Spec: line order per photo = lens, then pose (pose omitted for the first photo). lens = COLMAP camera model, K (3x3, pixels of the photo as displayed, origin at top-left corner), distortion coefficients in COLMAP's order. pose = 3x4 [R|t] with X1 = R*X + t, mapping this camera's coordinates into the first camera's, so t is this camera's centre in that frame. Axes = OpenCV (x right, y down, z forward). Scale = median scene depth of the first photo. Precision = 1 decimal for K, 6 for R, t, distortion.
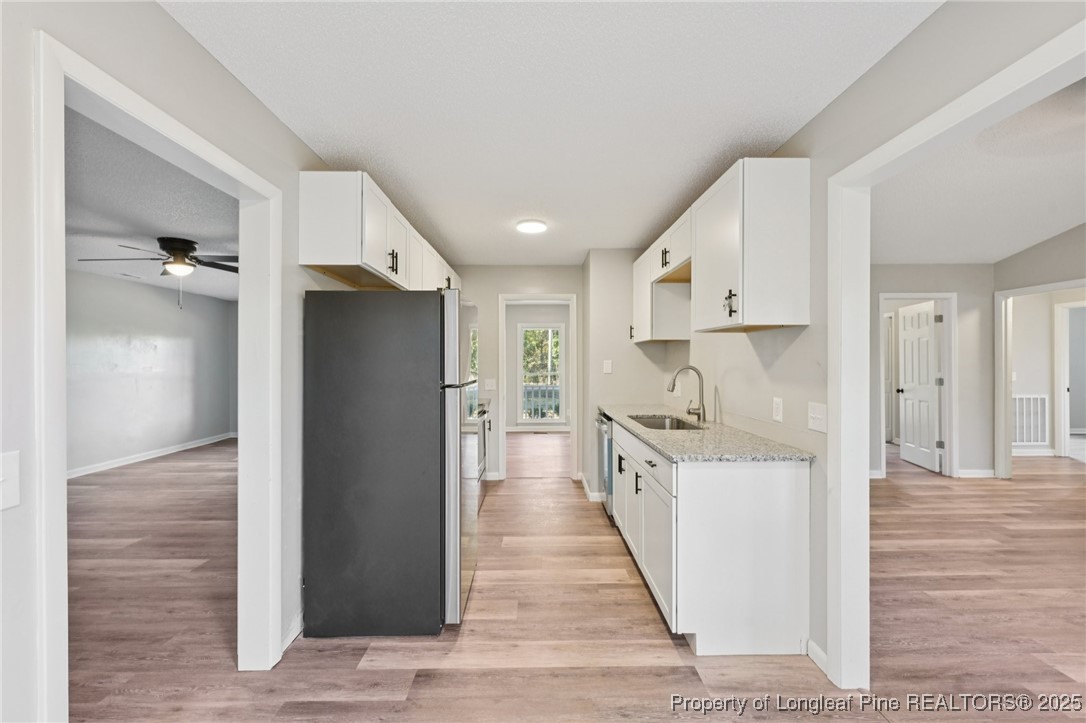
lens RADIAL K [[432.9, 0, 541.8], [0, 432.9, 361.7], [0, 0, 1]] dist [-0.002263, 0.000669]
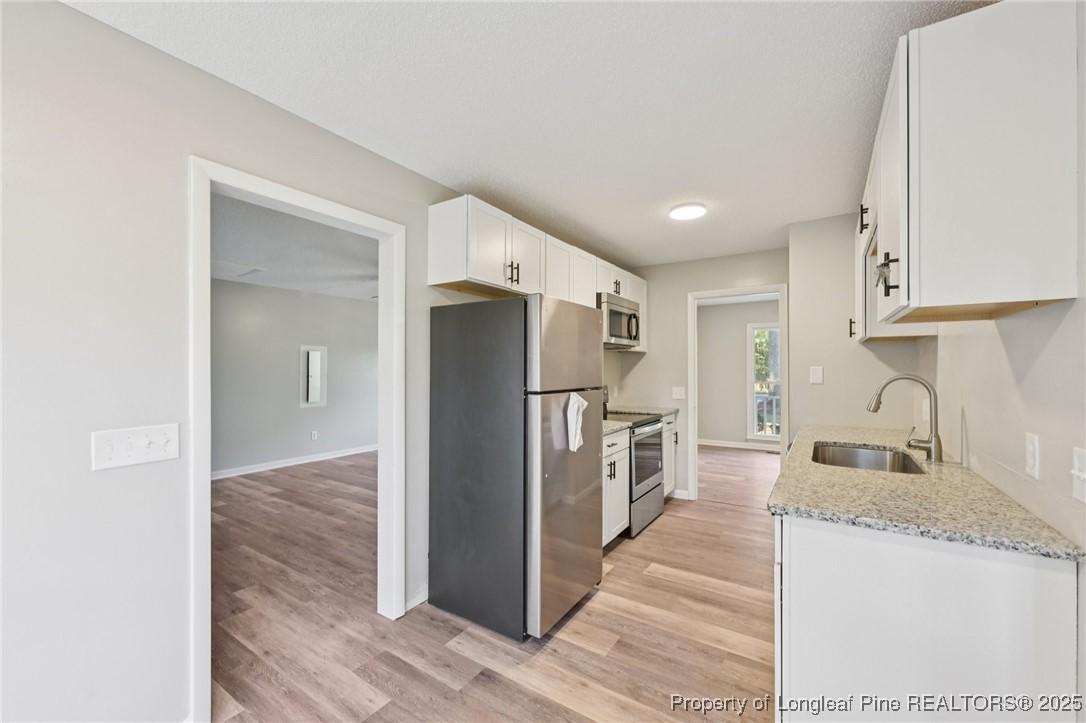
lens RADIAL K [[432.9, 0, 541.3], [0, 432.9, 365.1], [0, 0, 1]] dist [-0.002263, 0.000669]
pose [[0.826522, -0.001624, -0.562903, 0.358325], [-0.001931, 0.999982, -0.005720, -0.000463], [0.562902, 0.005814, 0.826503, 0.197964]]
